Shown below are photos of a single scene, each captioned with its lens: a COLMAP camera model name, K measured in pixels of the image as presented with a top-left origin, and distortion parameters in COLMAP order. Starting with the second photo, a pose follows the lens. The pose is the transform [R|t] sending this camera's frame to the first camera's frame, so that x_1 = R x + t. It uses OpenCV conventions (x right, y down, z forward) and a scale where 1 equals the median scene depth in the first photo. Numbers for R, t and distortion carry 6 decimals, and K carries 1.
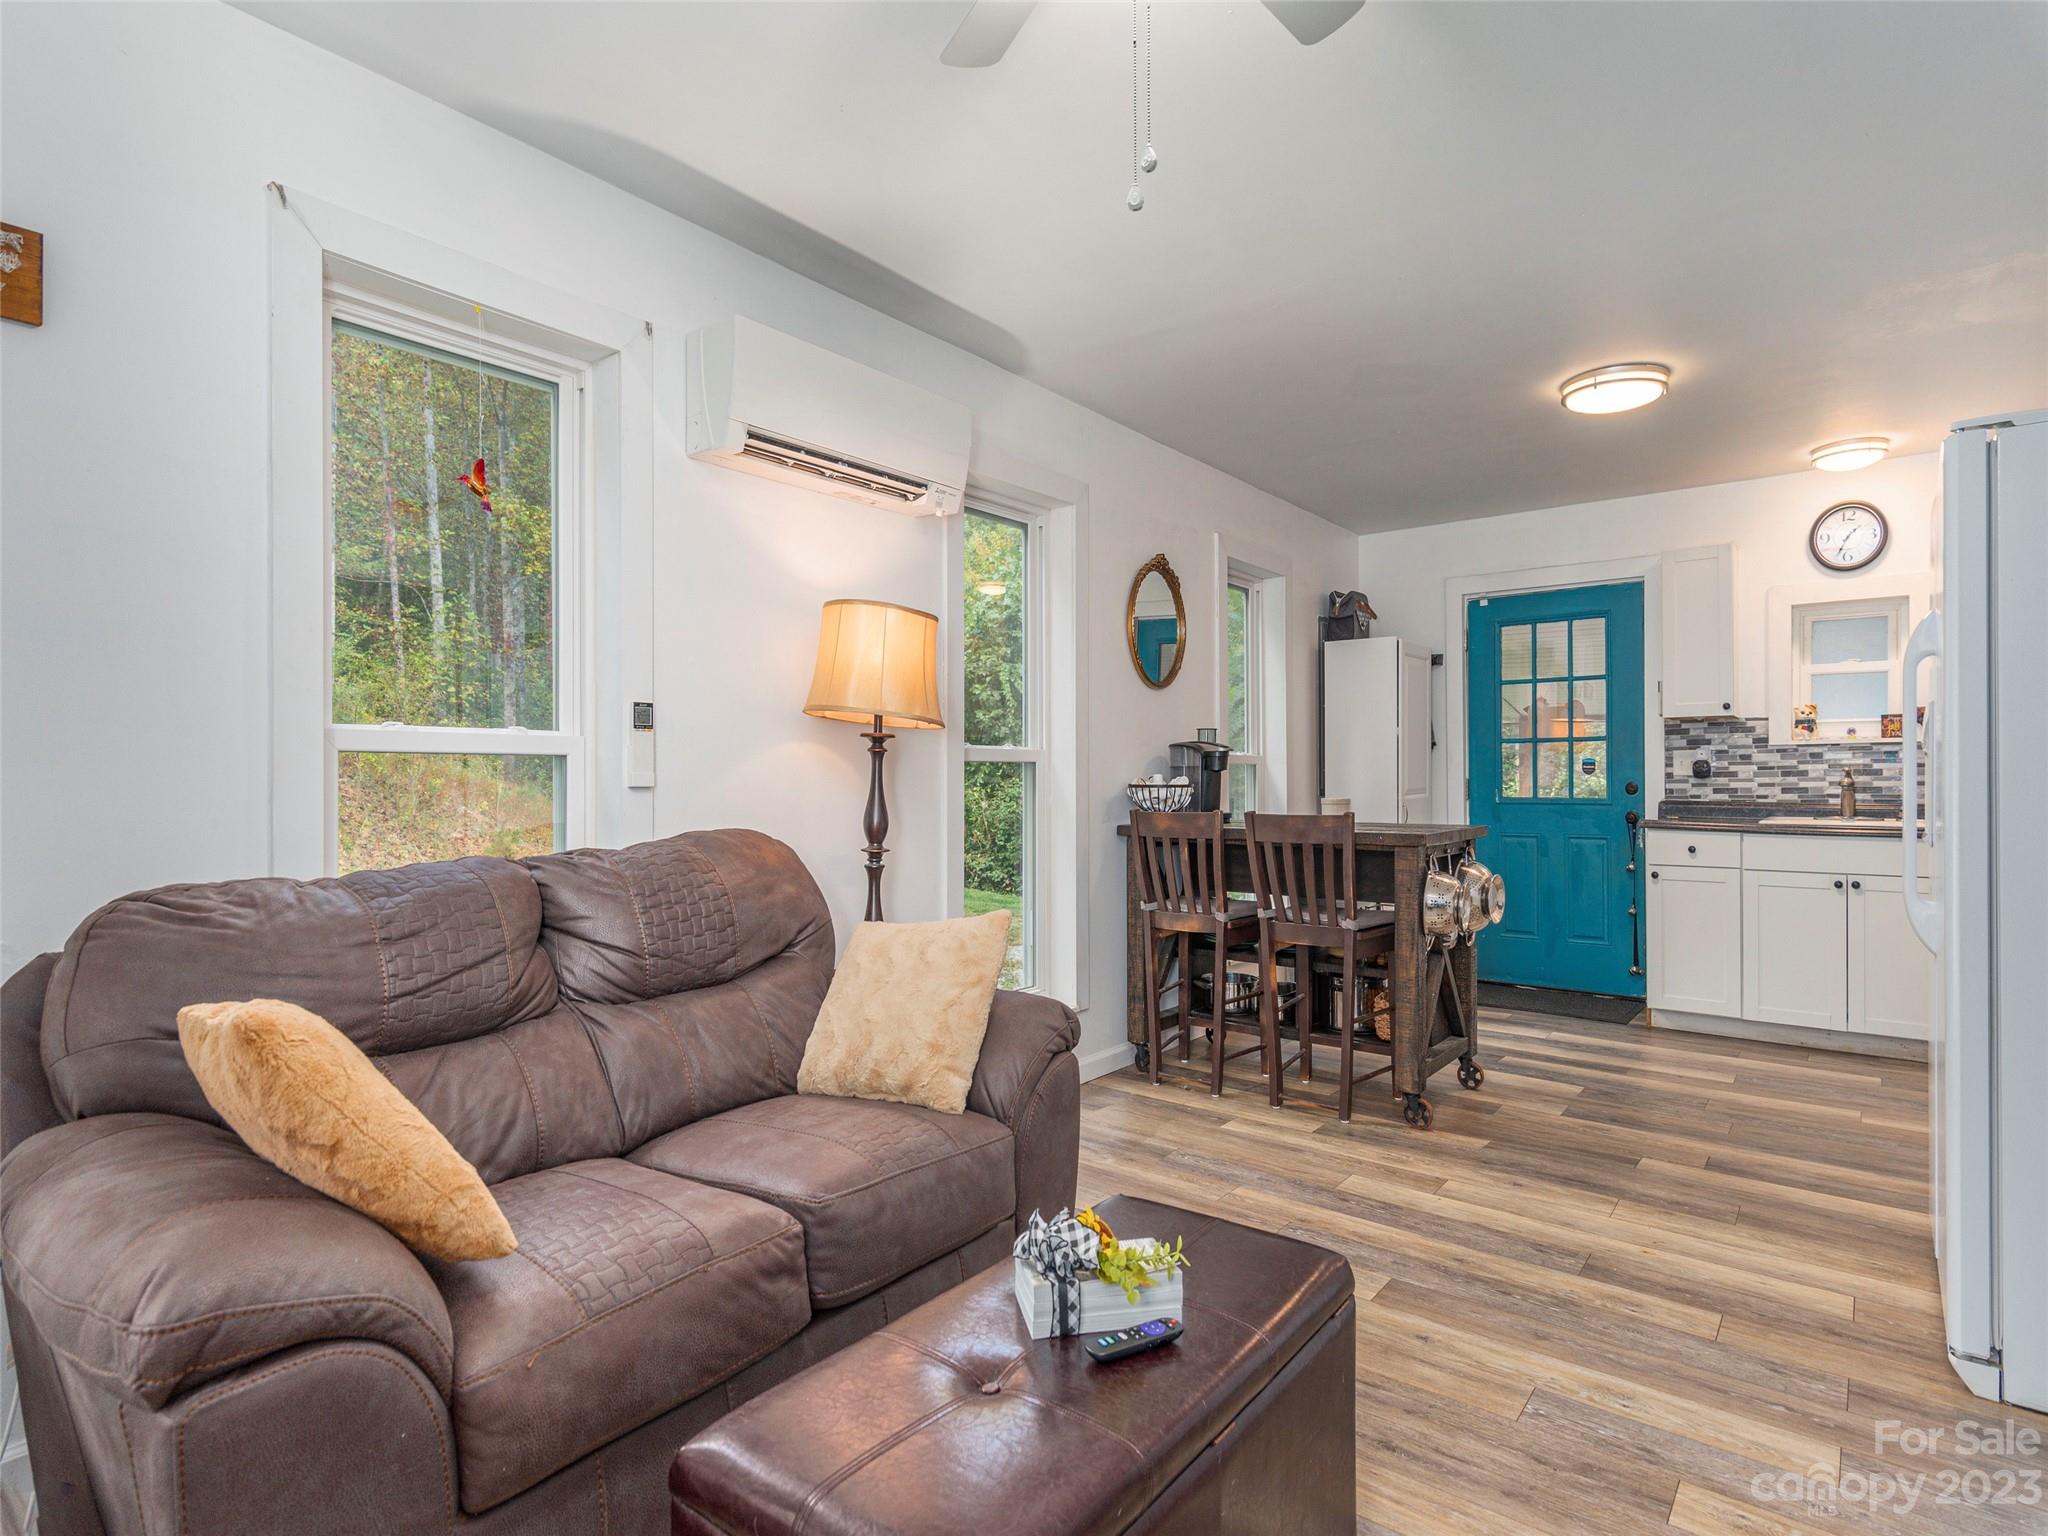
lens RADIAL K [[1047.3, 0, 1011.9], [0, 1047.3, 772.6], [0, 0, 1]] dist [0.006402, -0.000049]
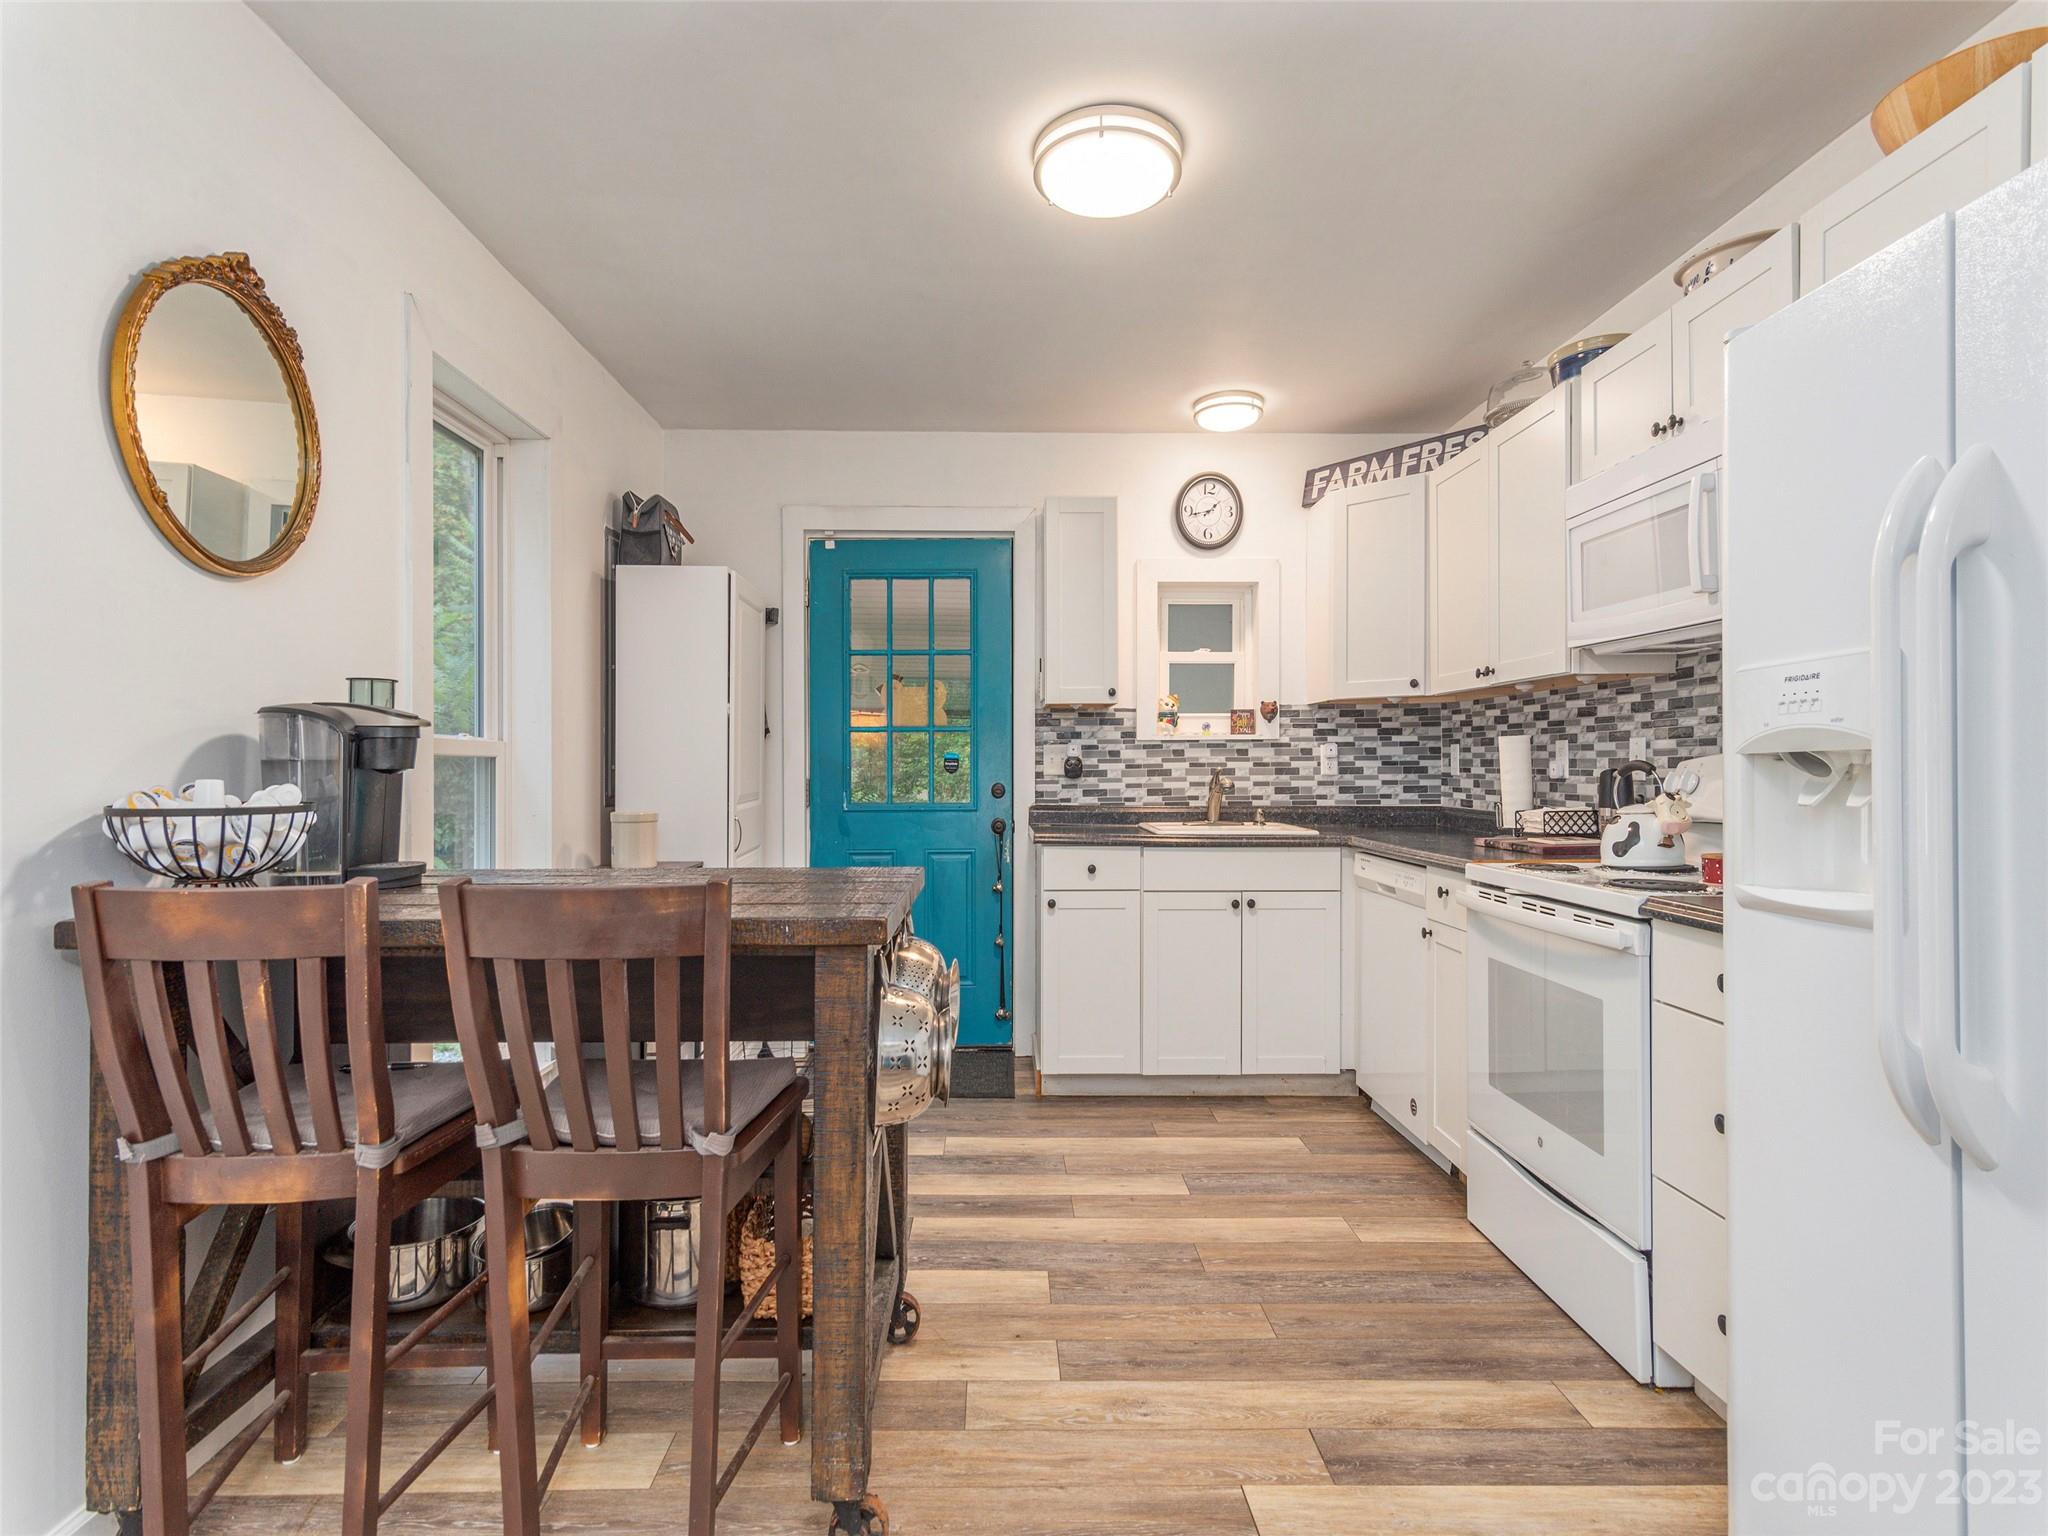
lens RADIAL K [[999.4, 0, 997.2], [0, 999.4, 761.4], [0, 0, 1]] dist [0.010500, -0.001212]
pose [[0.778022, 0.006167, 0.628207, 0.118957], [-0.002711, 0.999975, -0.006459, -0.003293], [-0.628231, 0.003322, 0.778019, 0.465215]]
